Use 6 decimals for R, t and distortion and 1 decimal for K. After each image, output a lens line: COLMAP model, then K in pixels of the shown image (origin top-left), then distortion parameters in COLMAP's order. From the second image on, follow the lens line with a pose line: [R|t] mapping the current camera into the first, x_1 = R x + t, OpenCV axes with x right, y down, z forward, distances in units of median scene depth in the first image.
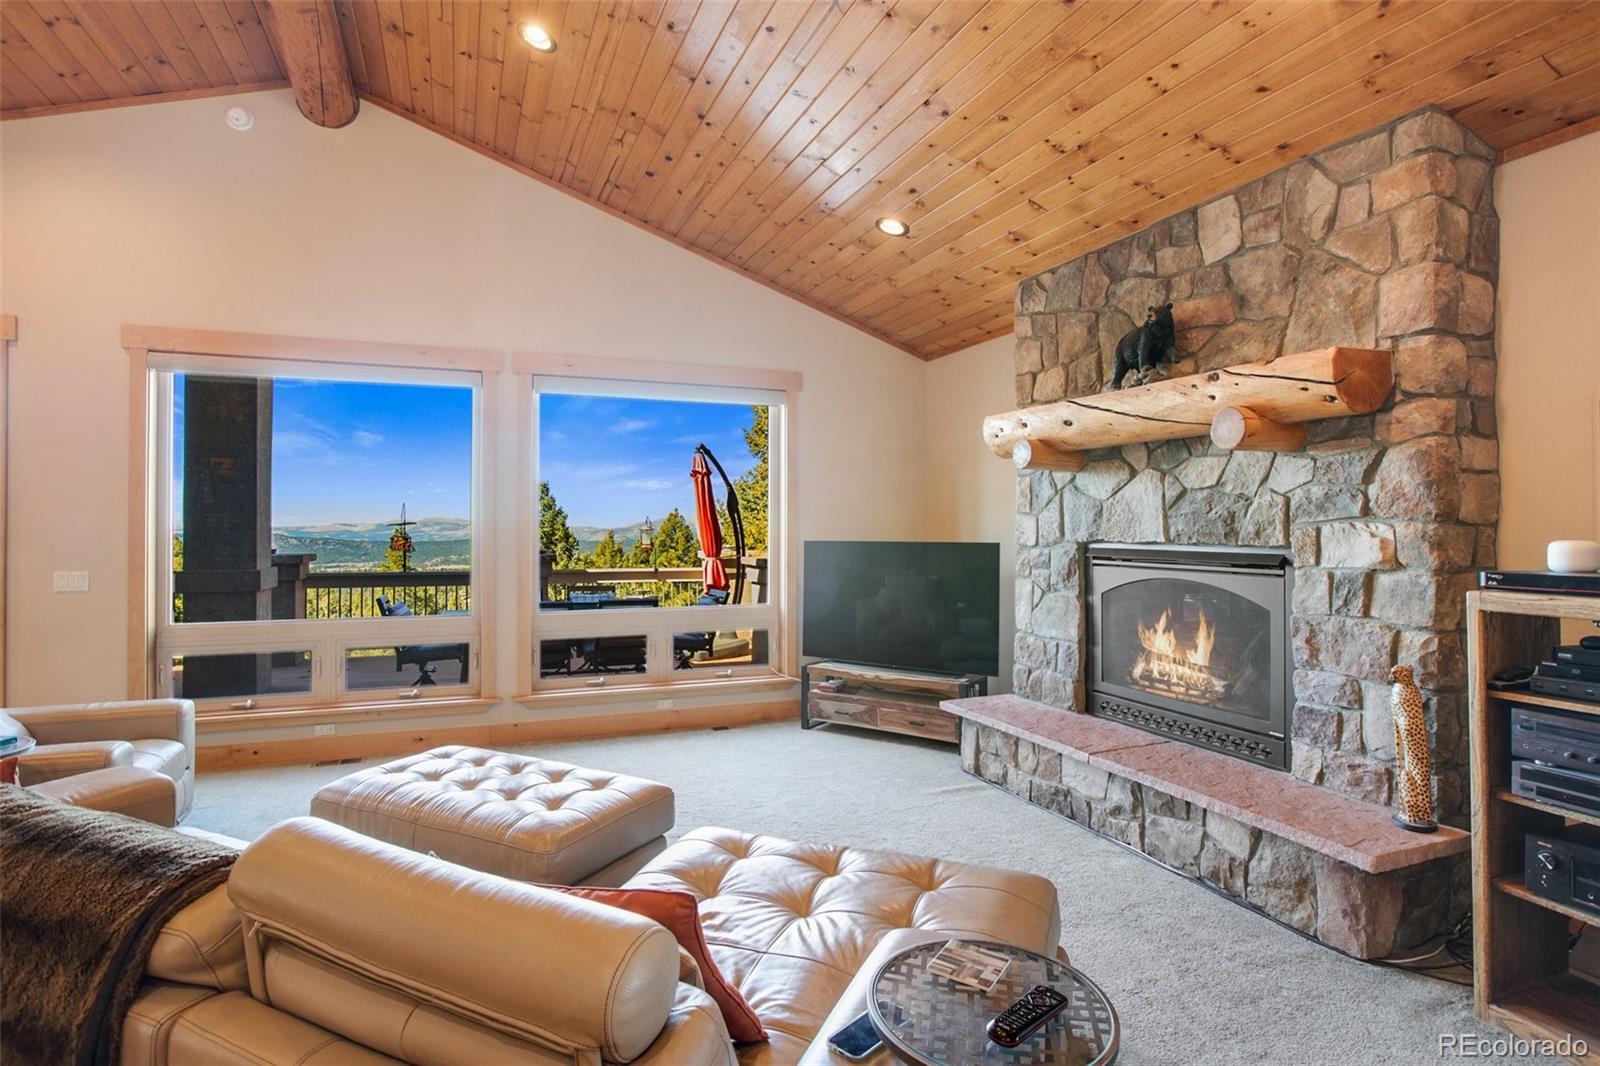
lens RADIAL K [[800.3, 0, 790.4], [0, 800.3, 527.0], [0, 0, 1]] dist [-0.036556, 0.005556]
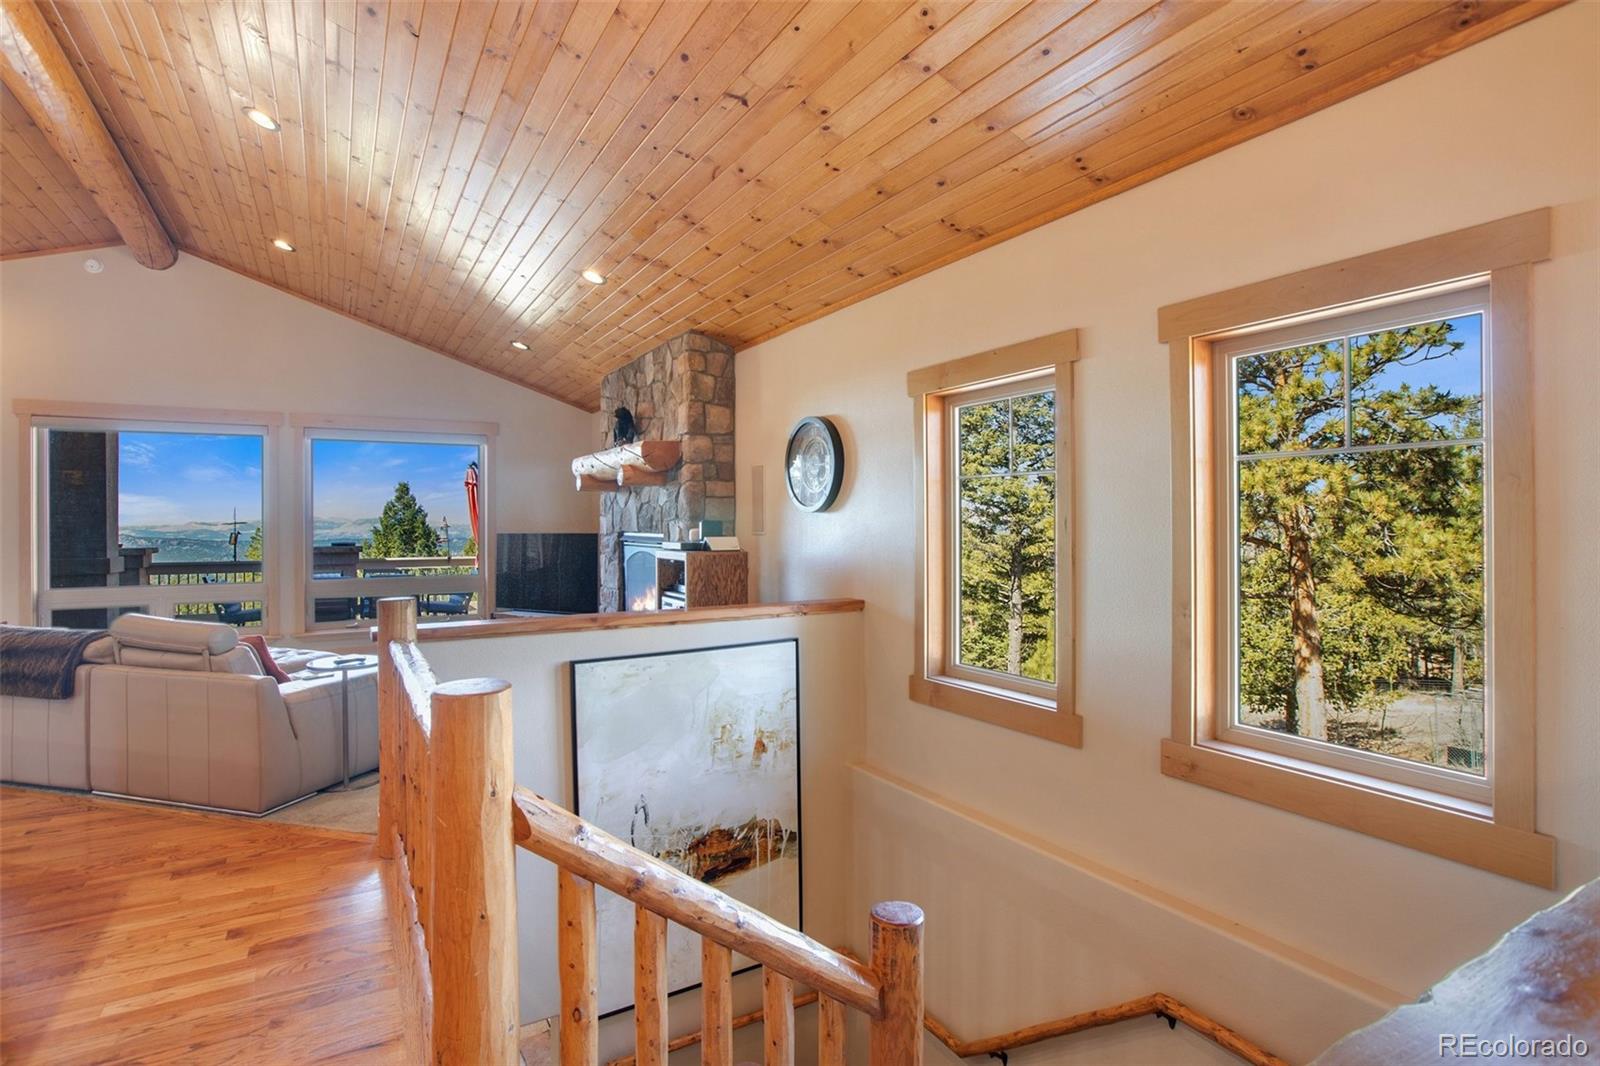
lens RADIAL K [[800.3, 0, 815.6], [0, 800.3, 525.3], [0, 0, 1]] dist [-0.036556, 0.005556]
pose [[0.988863, -0.008220, 0.148603, 0.556130], [0.007652, 0.999961, 0.004391, 0.001167], [-0.148633, -0.003205, 0.988887, -0.856456]]
